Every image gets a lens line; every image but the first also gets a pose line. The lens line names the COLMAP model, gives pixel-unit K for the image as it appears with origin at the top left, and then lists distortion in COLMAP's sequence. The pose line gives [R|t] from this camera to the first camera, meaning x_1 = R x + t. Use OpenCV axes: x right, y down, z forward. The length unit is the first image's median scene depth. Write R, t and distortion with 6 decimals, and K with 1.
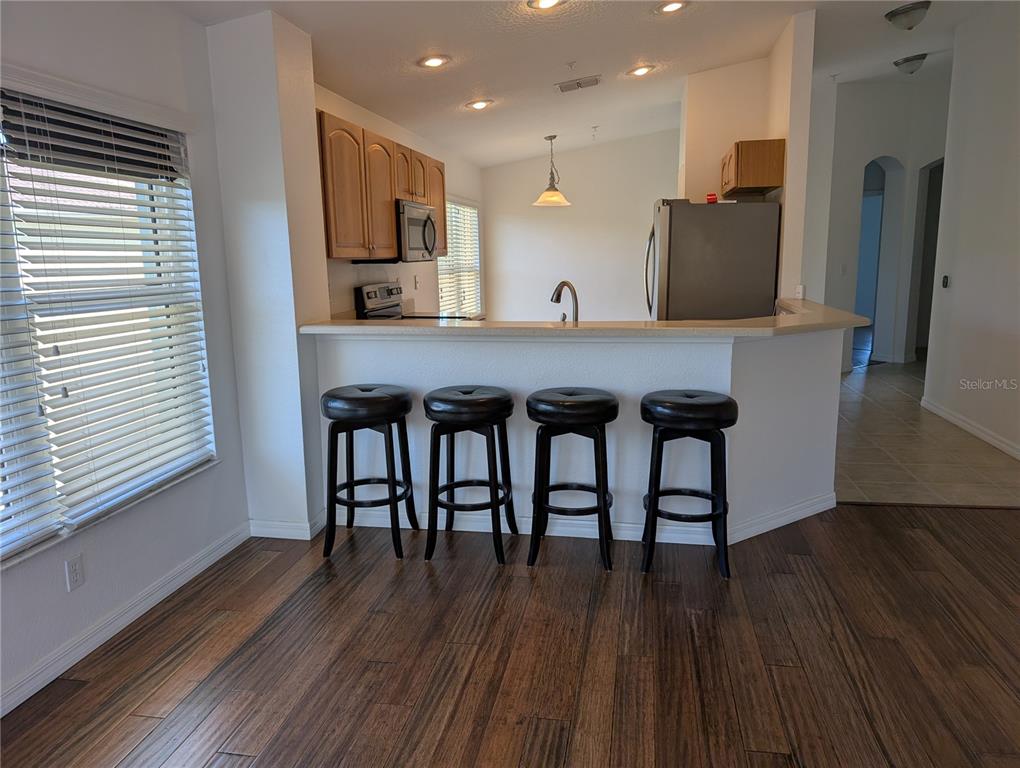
lens RADIAL K [[720.3, 0, 528.6], [0, 720.3, 388.8], [0, 0, 1]] dist [0.012186, 0.005025]
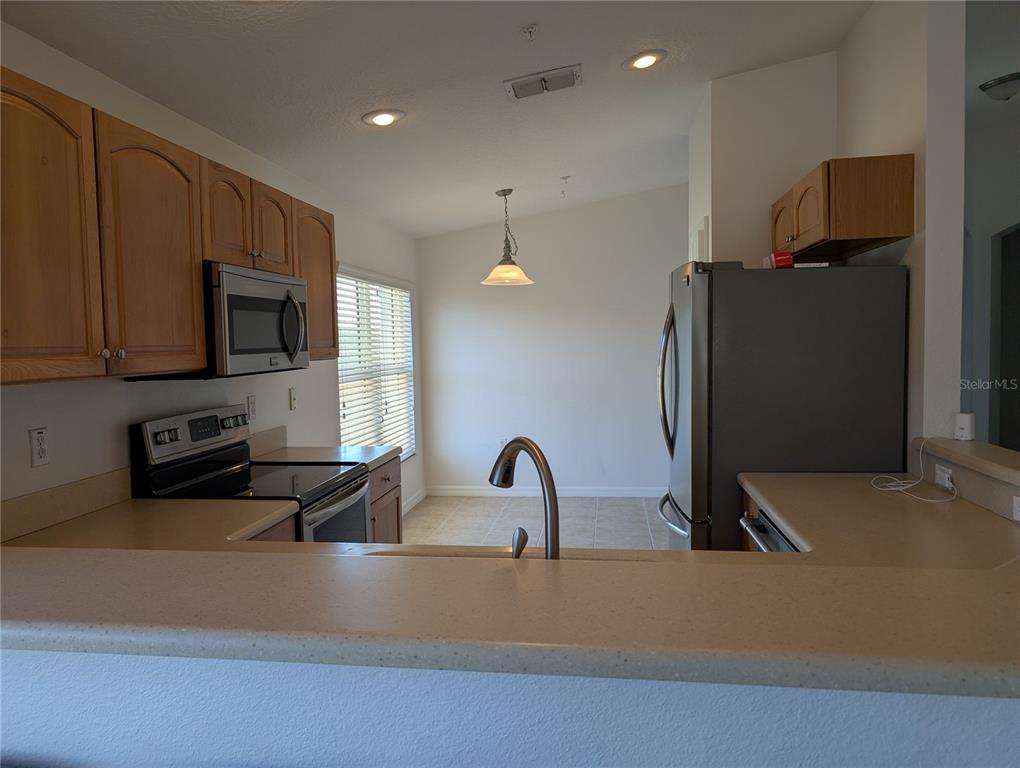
lens RADIAL K [[720.3, 0, 509.1], [0, 720.3, 382.3], [0, 0, 1]] dist [0.012186, 0.005025]
pose [[0.999715, -0.008744, 0.022226, 0.024670], [0.011525, 0.991678, -0.128225, -0.092201], [-0.020920, 0.128445, 0.991496, 0.427208]]
